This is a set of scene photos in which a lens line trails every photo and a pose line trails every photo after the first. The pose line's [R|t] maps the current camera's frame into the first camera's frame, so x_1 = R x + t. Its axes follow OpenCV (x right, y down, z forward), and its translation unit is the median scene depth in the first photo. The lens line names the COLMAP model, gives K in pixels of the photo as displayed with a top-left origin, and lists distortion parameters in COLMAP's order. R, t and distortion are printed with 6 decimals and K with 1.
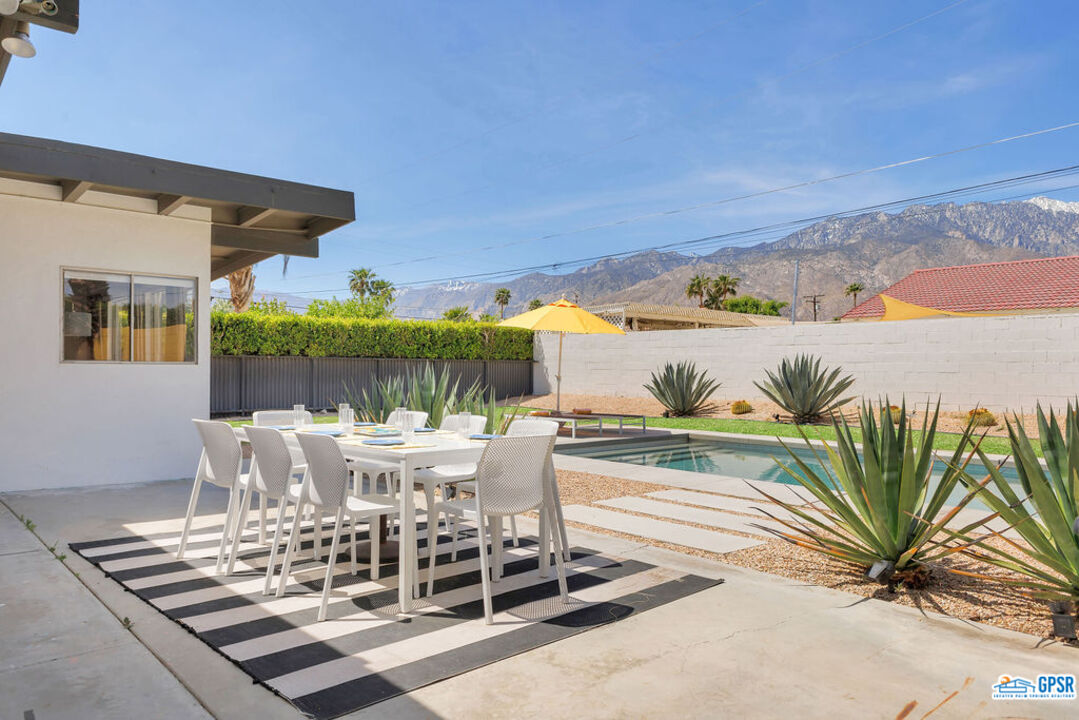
lens RADIAL K [[731.5, 0, 539.5], [0, 731.5, 360.0], [0, 0, 1]] dist [-0.000061, -0.007420]
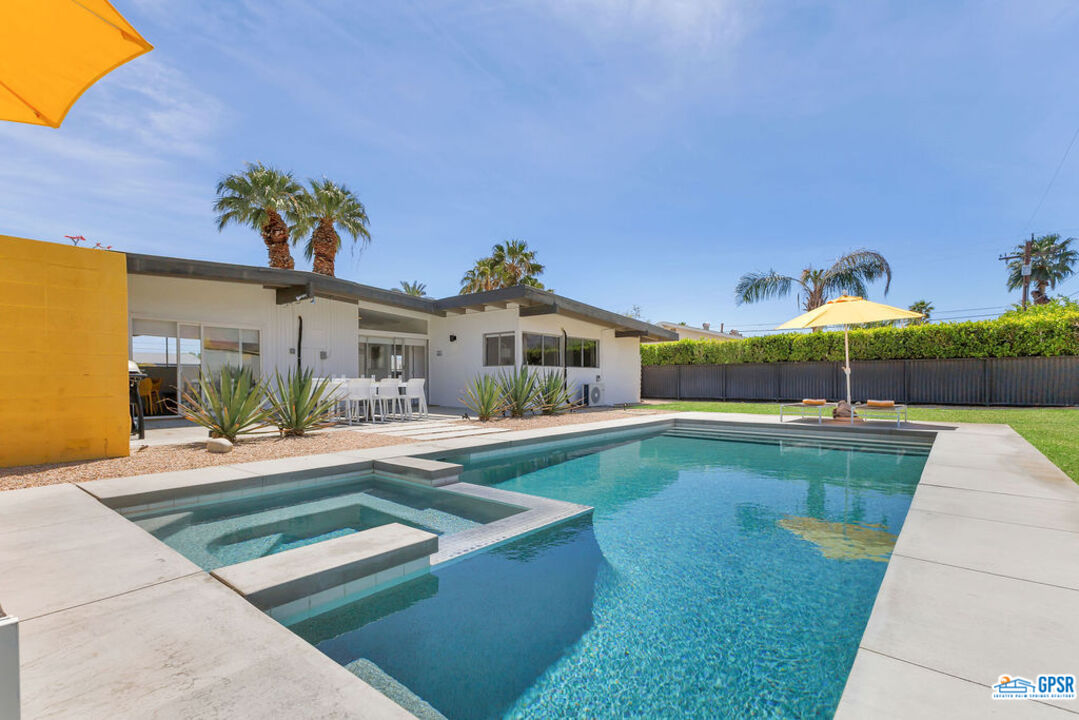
lens RADIAL K [[491.7, 0, 533.3], [0, 491.7, 393.2], [0, 0, 1]] dist [0.002152, 0.000373]
pose [[0.109173, 0.017766, -0.993864, 0.495644], [0.013078, 0.999728, 0.019308, 0.028239], [0.993937, -0.015105, 0.108911, 0.354020]]
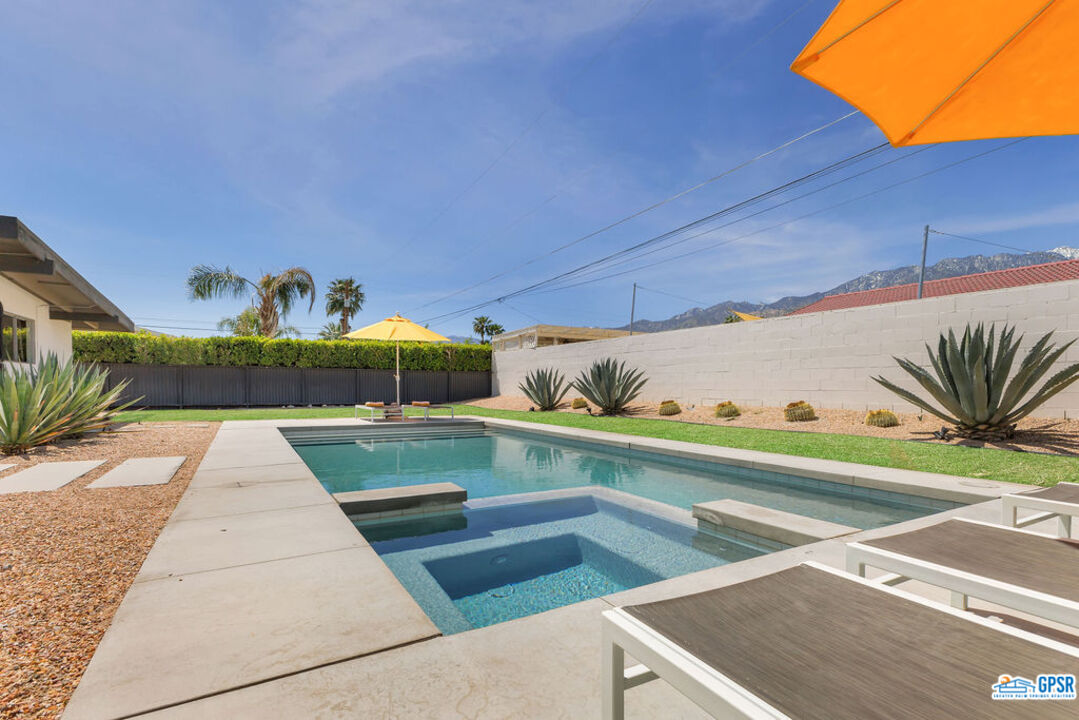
lens RADIAL K [[503.3, 0, 536.4], [0, 503.3, 386.3], [0, 0, 1]] dist [-0.011011, -0.000344]
pose [[0.977288, -0.000097, -0.211918, 0.330524], [0.002051, 0.999957, 0.009004, 0.023737], [0.211908, -0.009234, 0.977246, 0.139204]]
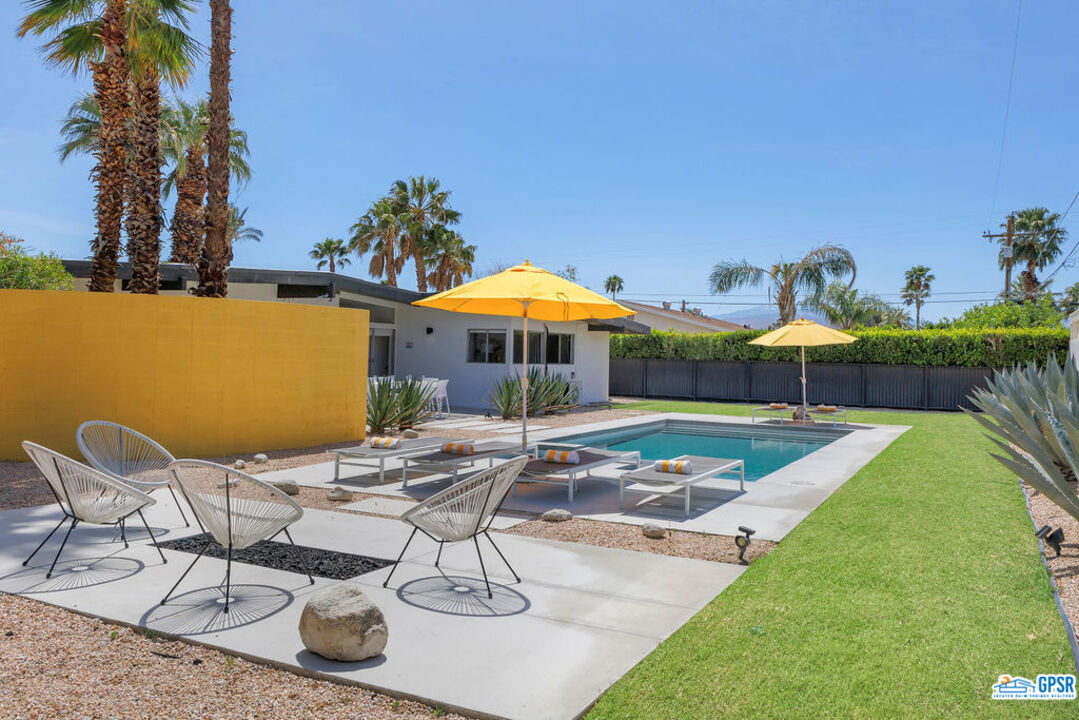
lens RADIAL K [[835.6, 0, 541.0], [0, 835.6, 335.8], [0, 0, 1]] dist [-0.000092, -0.003947]
pose [[0.326851, -0.021433, -0.944833, 0.912234], [-0.011687, 0.999575, -0.026718, -0.005732], [0.945004, 0.019775, 0.326461, 0.075753]]
